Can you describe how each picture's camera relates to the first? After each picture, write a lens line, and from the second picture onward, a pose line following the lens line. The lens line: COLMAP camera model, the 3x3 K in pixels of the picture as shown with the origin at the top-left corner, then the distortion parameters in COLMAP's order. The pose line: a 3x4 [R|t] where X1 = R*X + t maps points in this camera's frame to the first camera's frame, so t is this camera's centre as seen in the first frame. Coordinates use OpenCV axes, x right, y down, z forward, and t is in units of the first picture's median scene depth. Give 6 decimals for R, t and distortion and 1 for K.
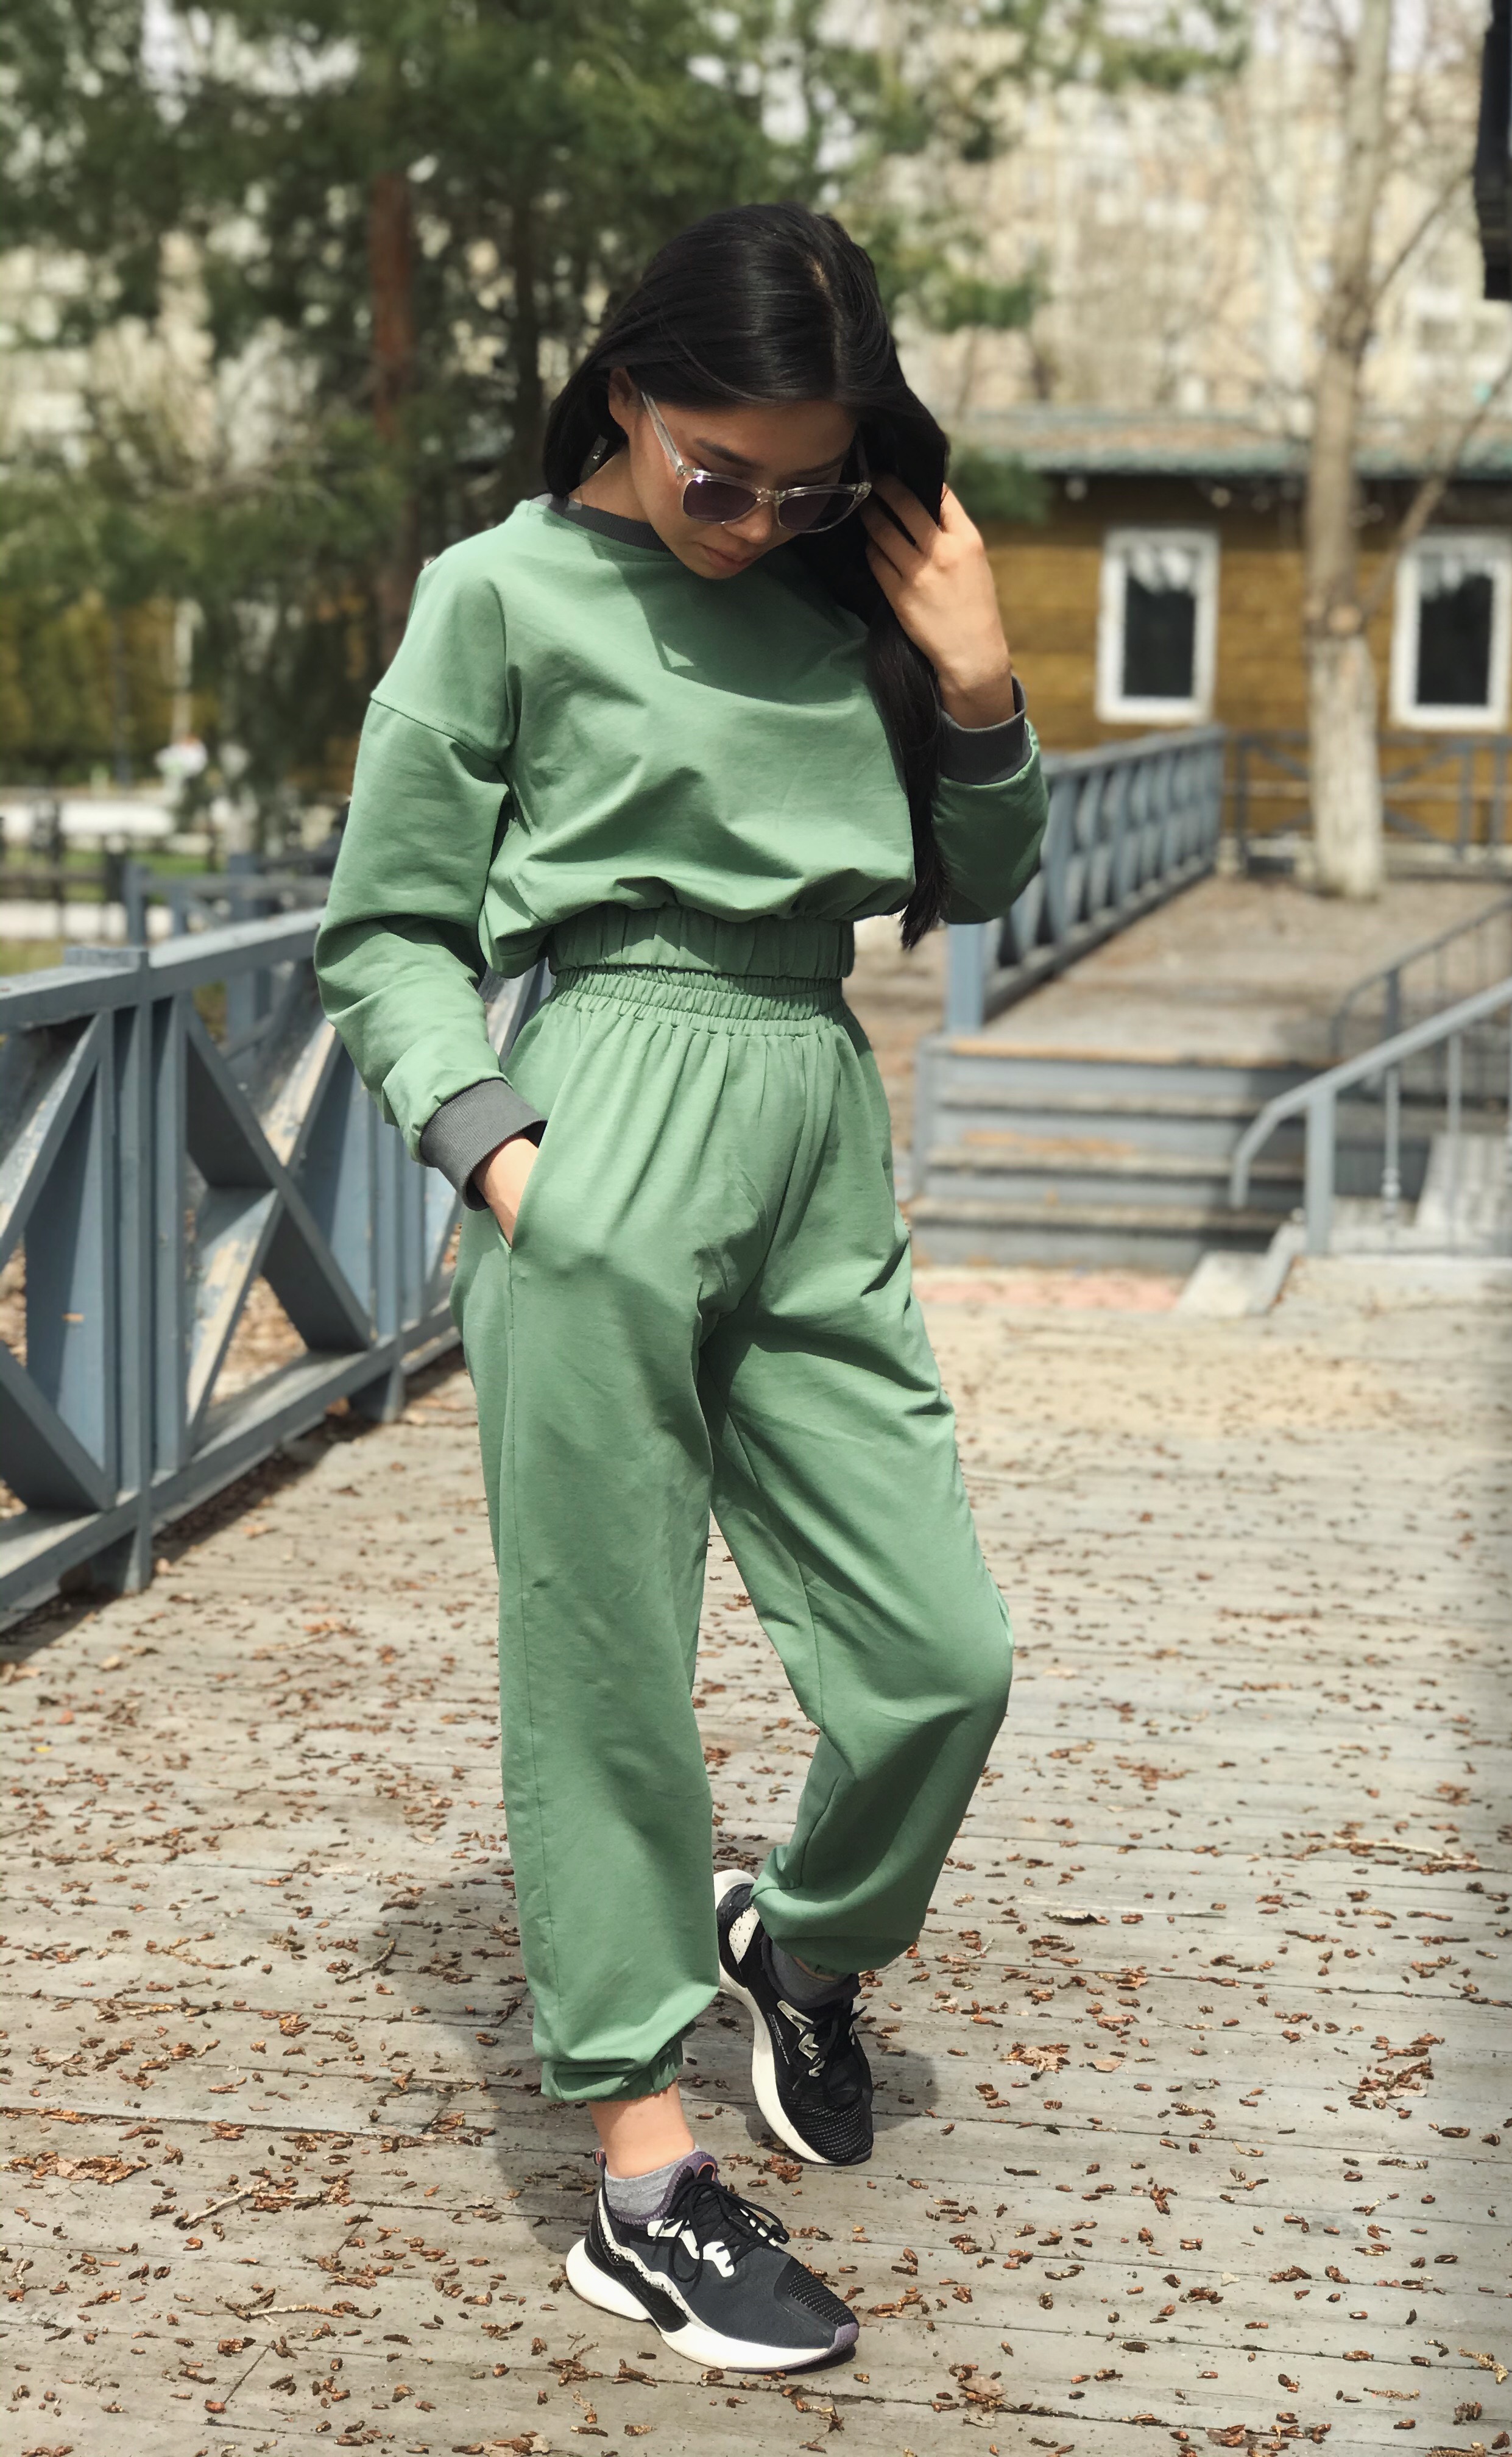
lens RADIAL K [[3856.3, 0, 756.0], [0, 3856.3, 1228.5], [0, 0, 1]] dist [0.003076, 0.118880]
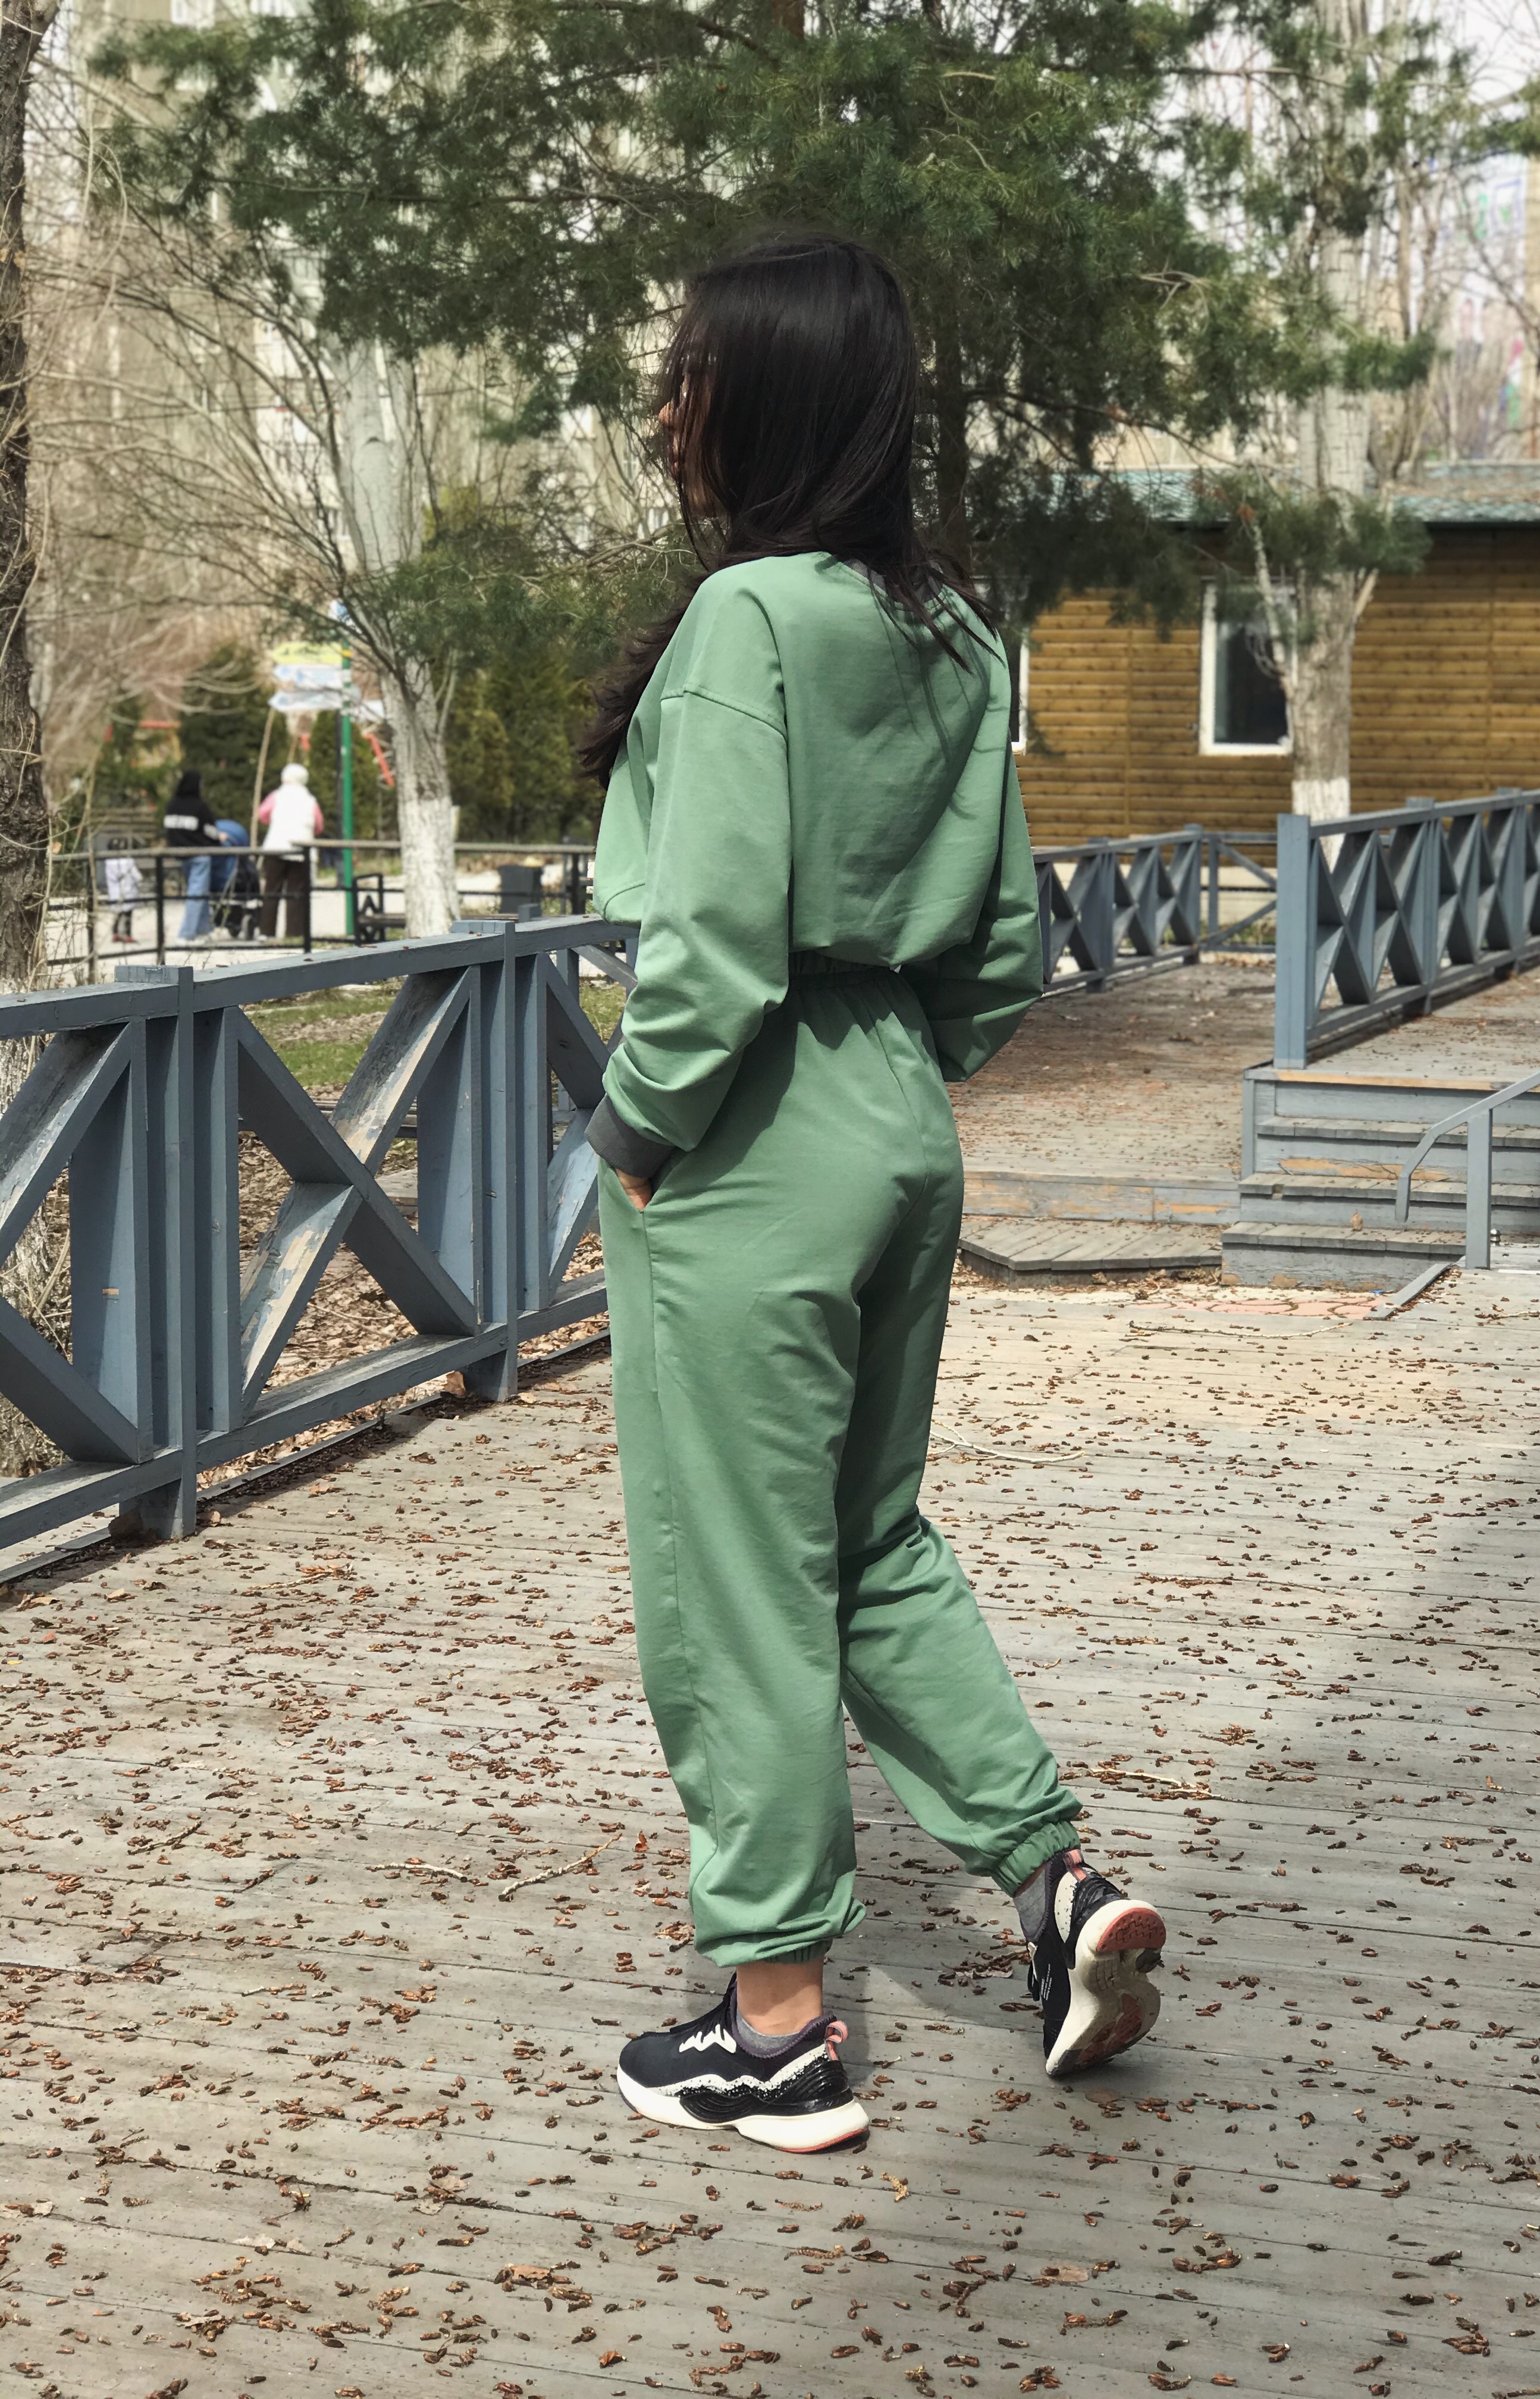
lens RADIAL K [[3765.6, 0, 854.0], [0, 3765.6, 1202.6], [0, 0, 1]] dist [-0.006621, 0.231497]
pose [[0.989690, 0.008698, -0.142961, 0.259517], [-0.011209, 0.999797, -0.016770, 0.017299], [0.142786, 0.018200, 0.989586, -0.084069]]
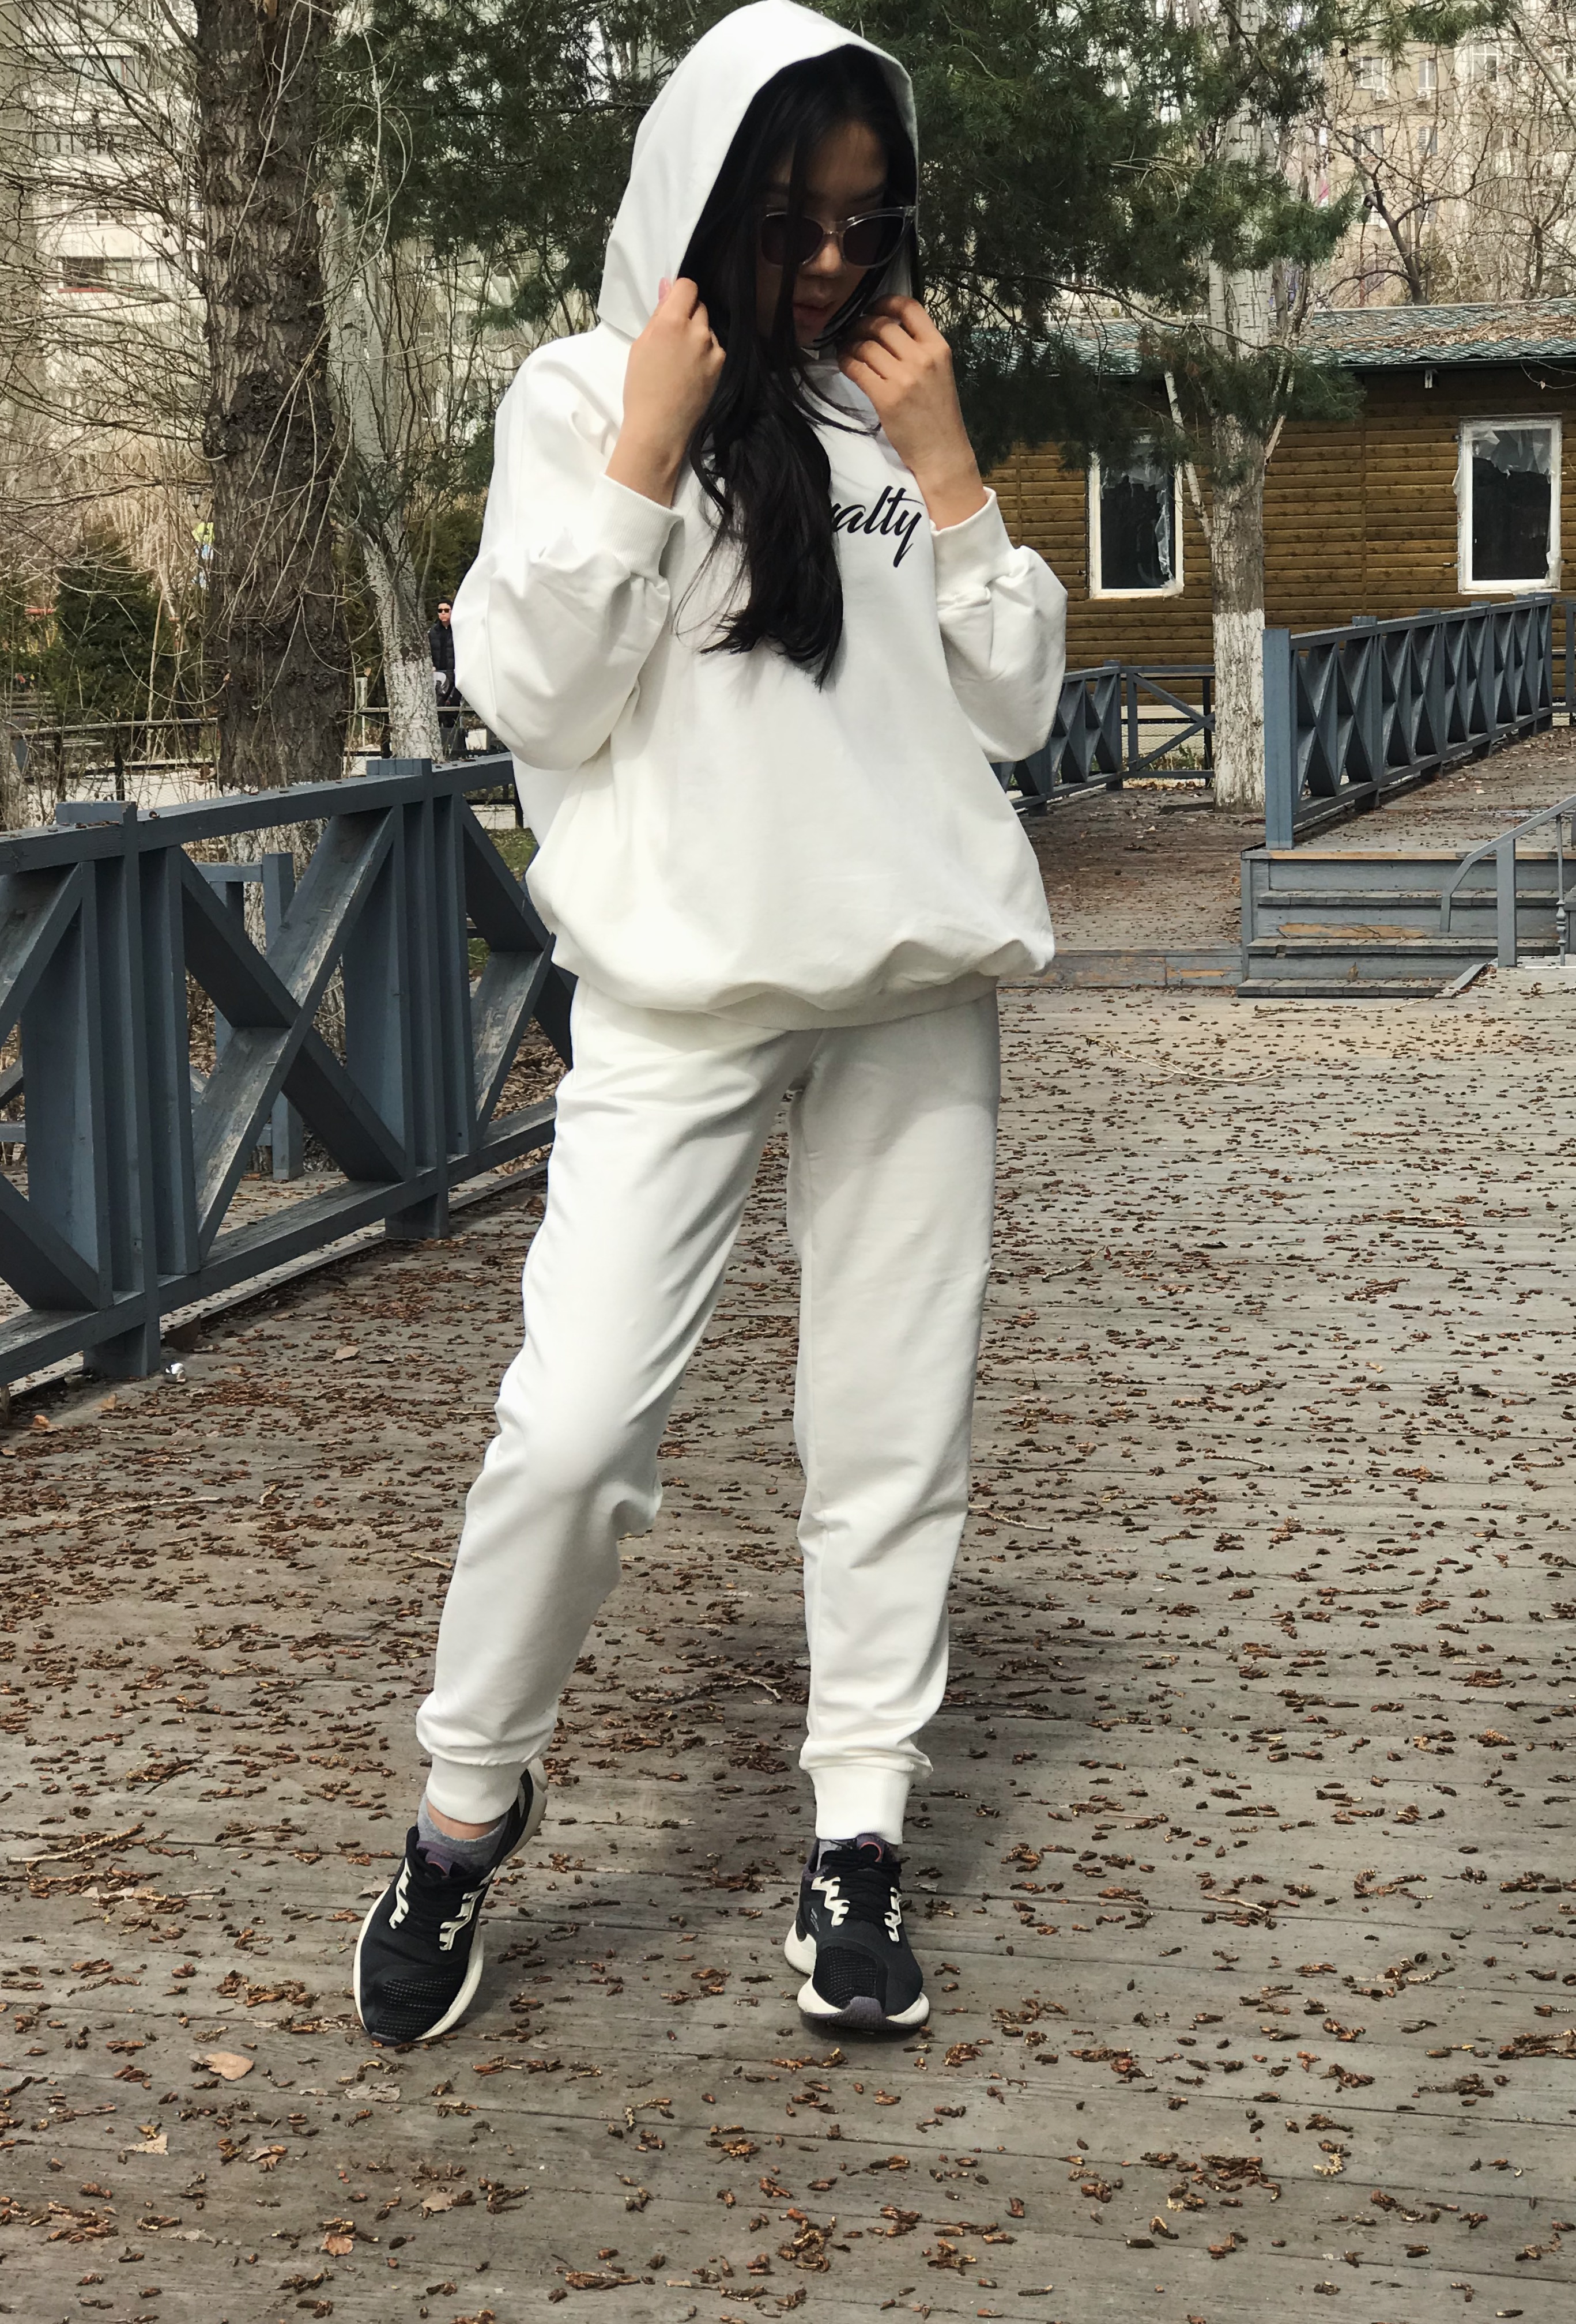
lens RADIAL K [[3944.3, 0, 788.0], [0, 3944.3, 1162.0], [0, 0, 1]] dist [0.053199, 0.150944]
pose [[0.994186, -0.028673, -0.103792, 0.081203], [0.028710, 0.999587, -0.001139, 0.143697], [0.103782, -0.001848, 0.994598, -0.785899]]
